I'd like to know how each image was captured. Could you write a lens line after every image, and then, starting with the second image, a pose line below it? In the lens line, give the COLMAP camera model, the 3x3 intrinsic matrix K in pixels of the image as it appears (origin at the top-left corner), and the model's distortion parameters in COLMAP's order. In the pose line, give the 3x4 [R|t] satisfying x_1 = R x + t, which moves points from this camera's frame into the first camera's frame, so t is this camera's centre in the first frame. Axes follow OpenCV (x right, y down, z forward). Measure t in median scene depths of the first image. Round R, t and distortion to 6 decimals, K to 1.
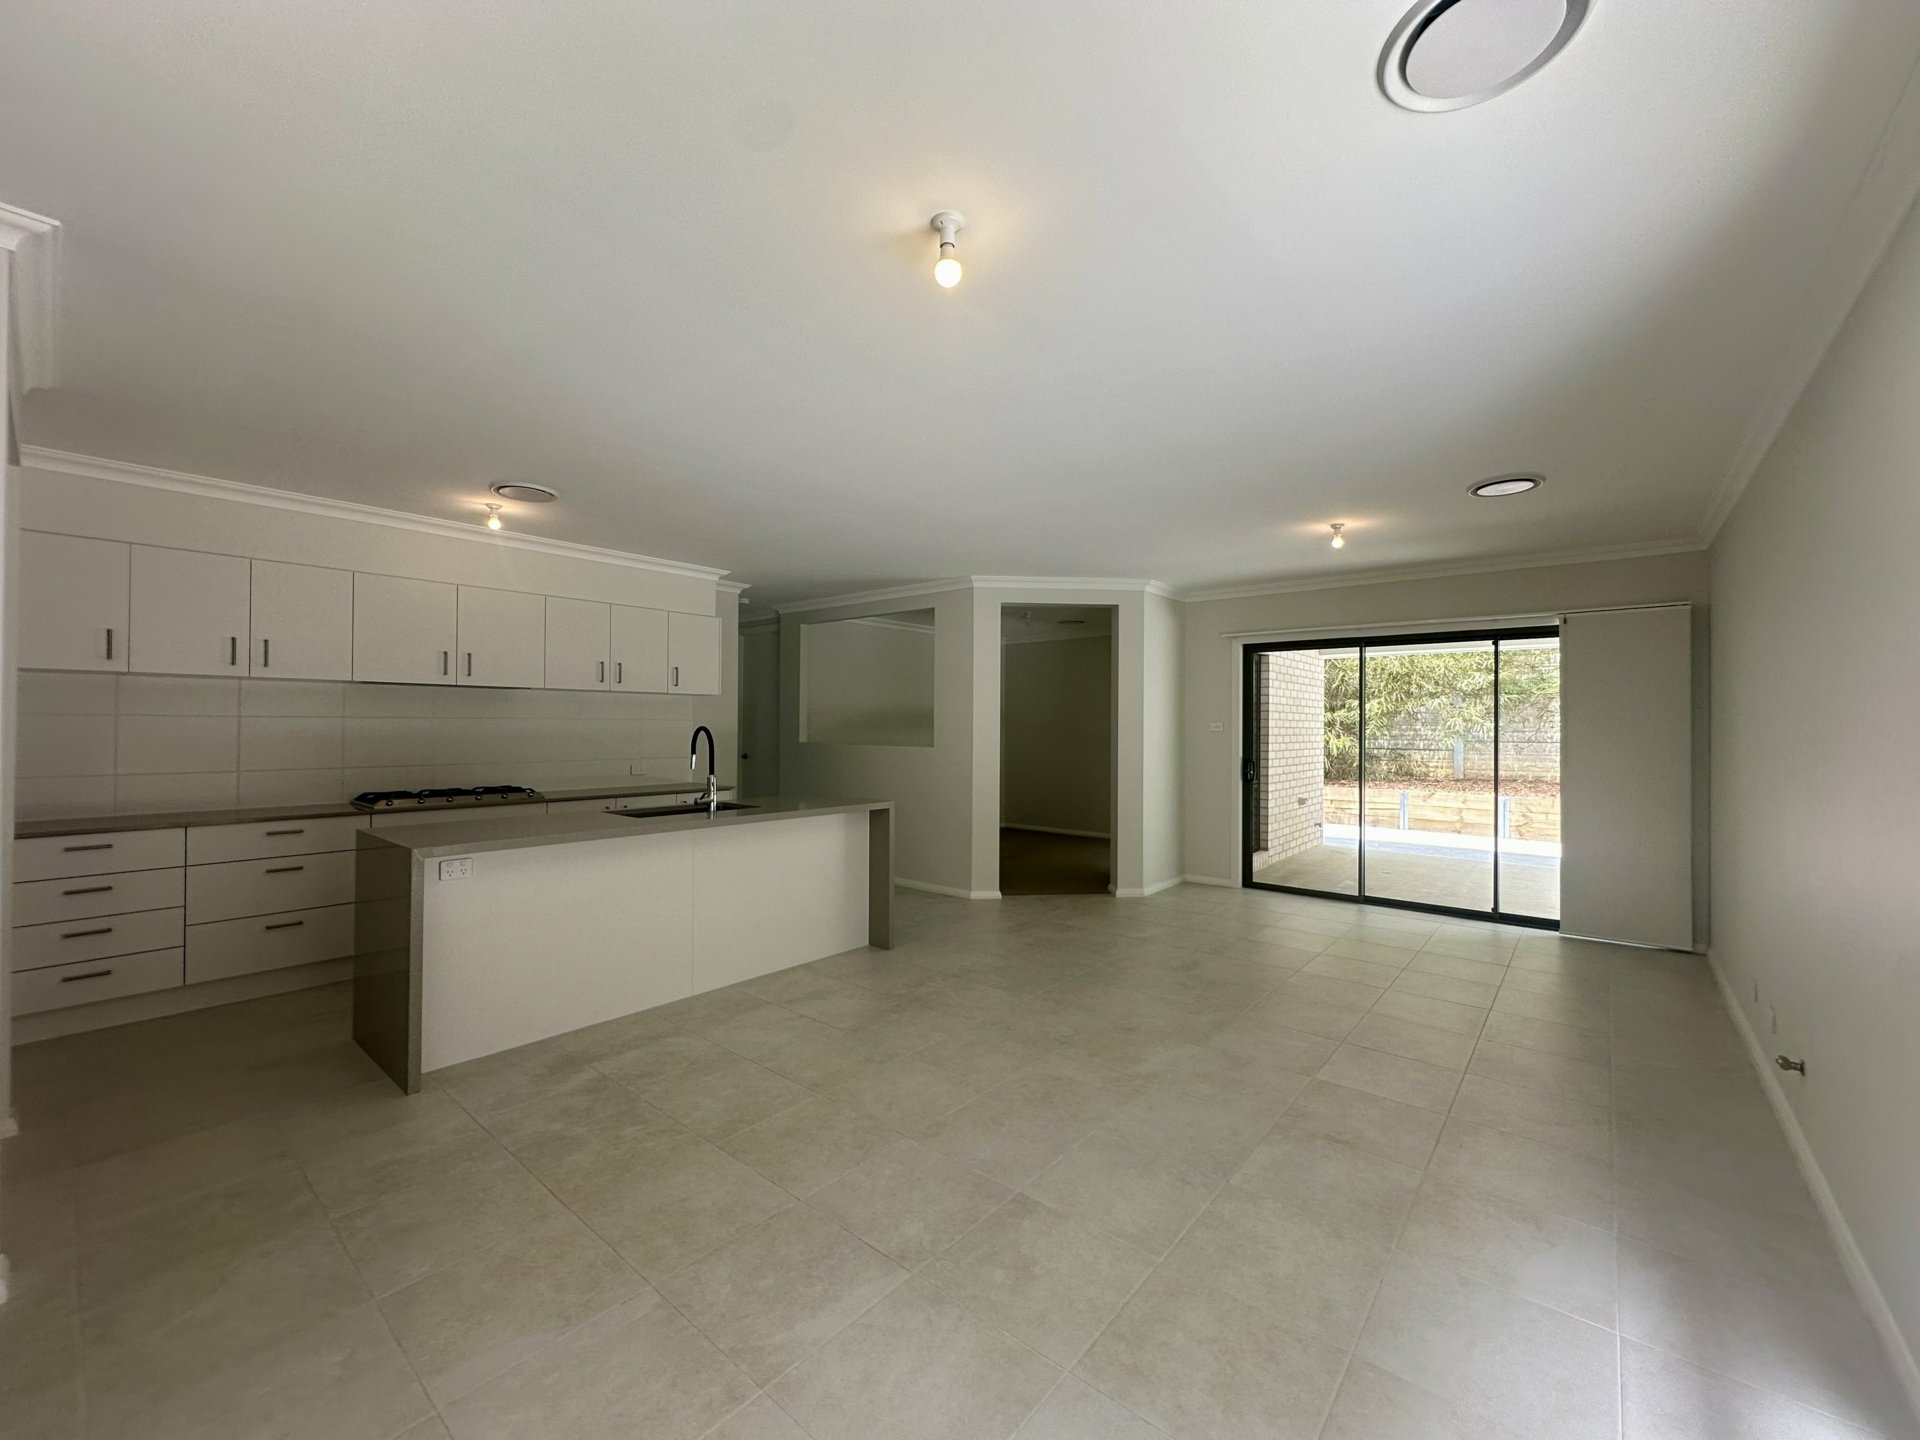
lens RADIAL K [[770.8, 0, 963.7], [0, 770.8, 715.2], [0, 0, 1]] dist [-0.010760, -0.000251]
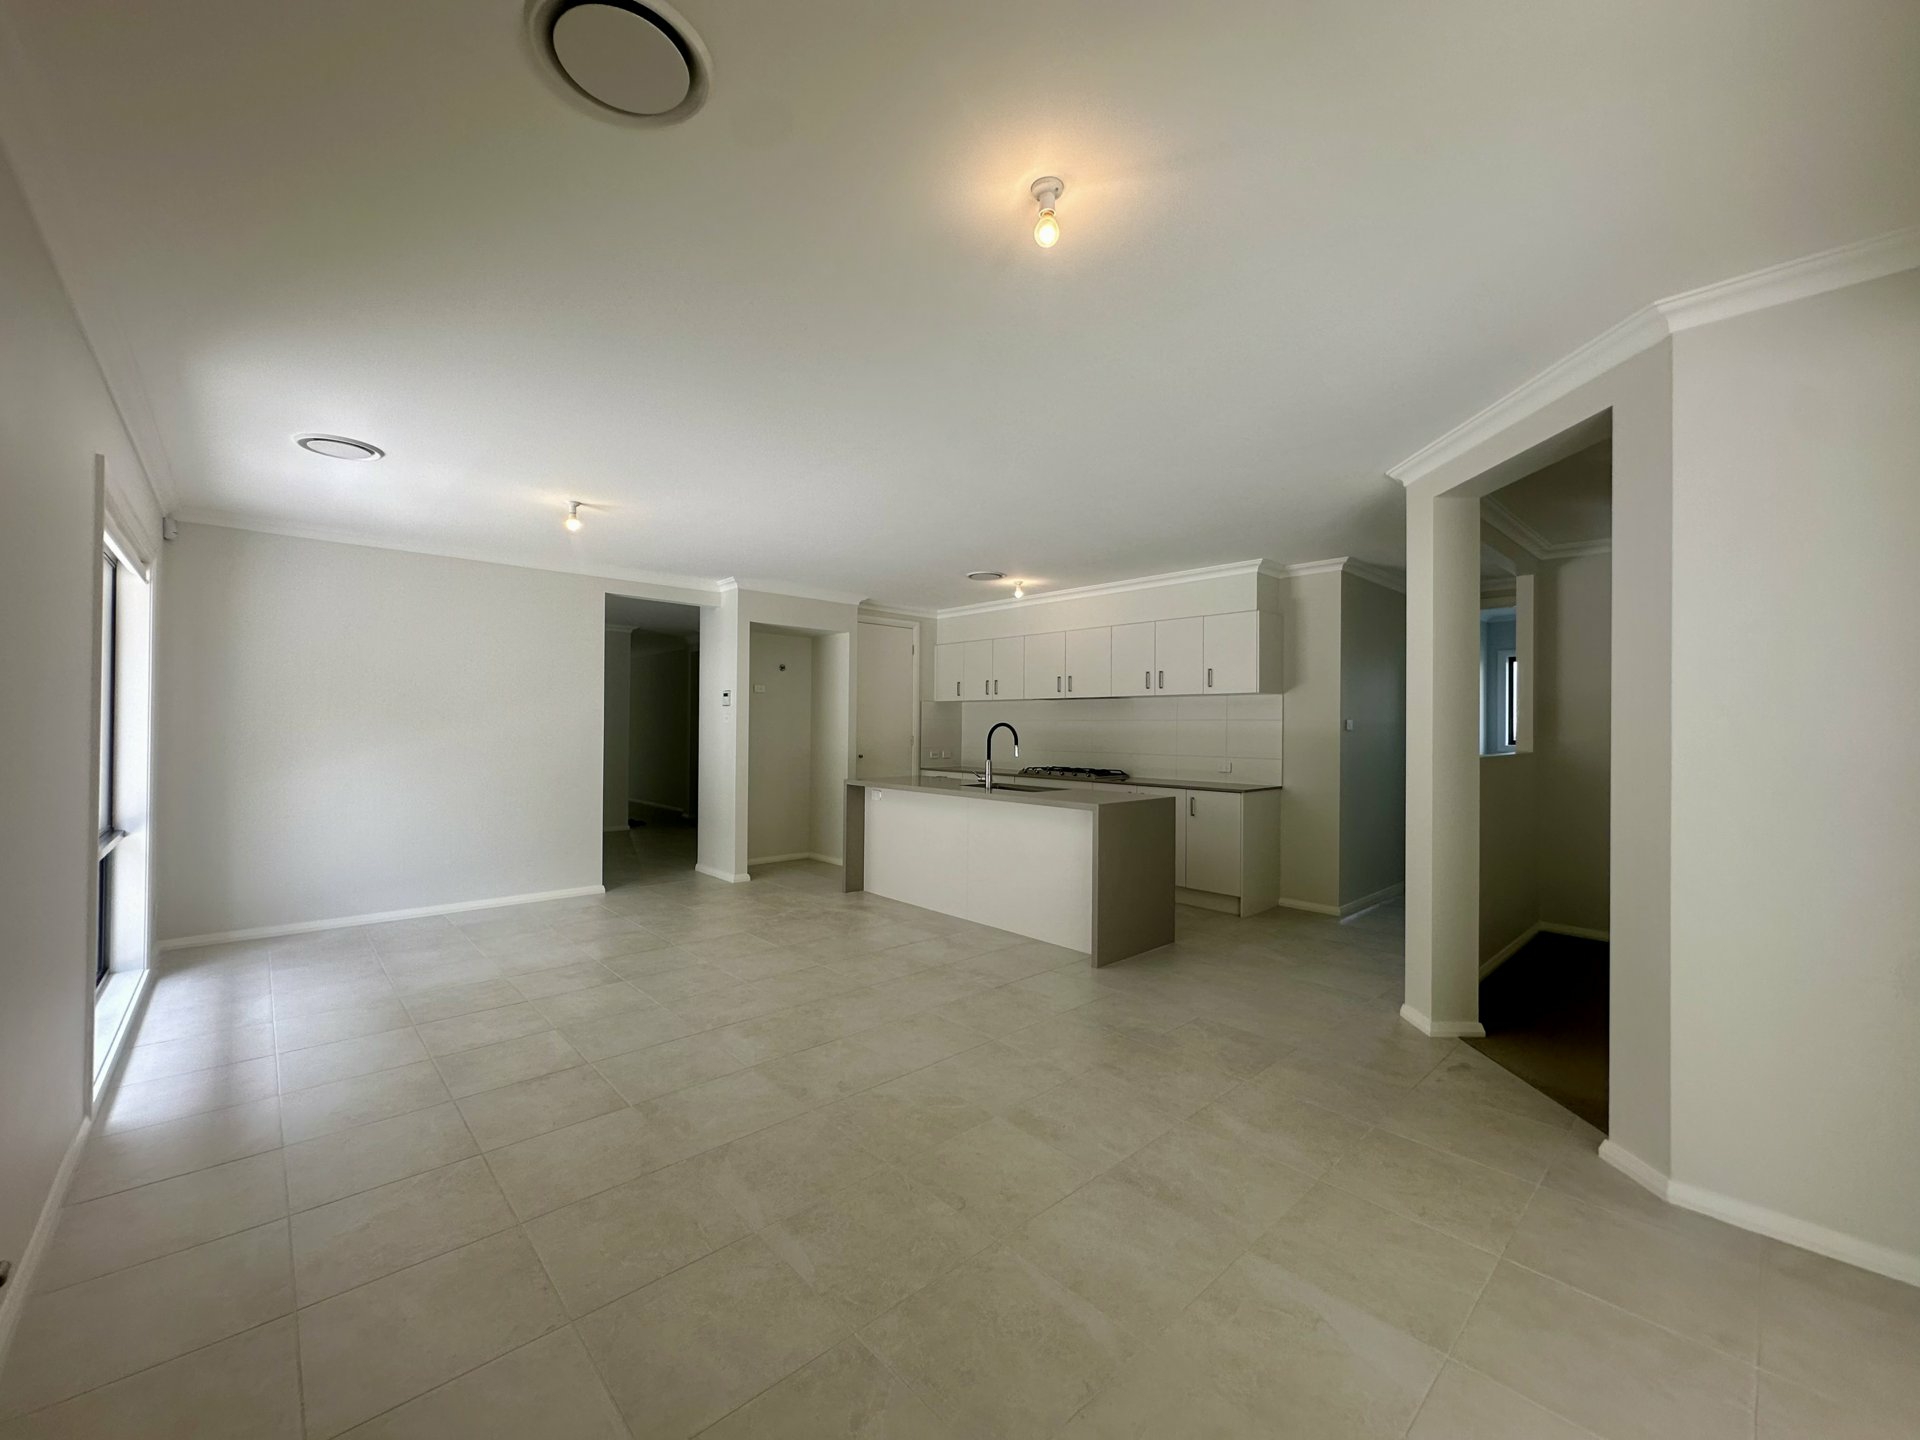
lens RADIAL K [[770.8, 0, 966.1], [0, 770.8, 726.8], [0, 0, 1]] dist [-0.010760, -0.000251]
pose [[-0.125235, -0.003933, -0.992119, 0.961553], [0.004540, 0.999979, -0.004537, 0.026029], [0.992117, -0.005073, -0.125215, 1.113219]]
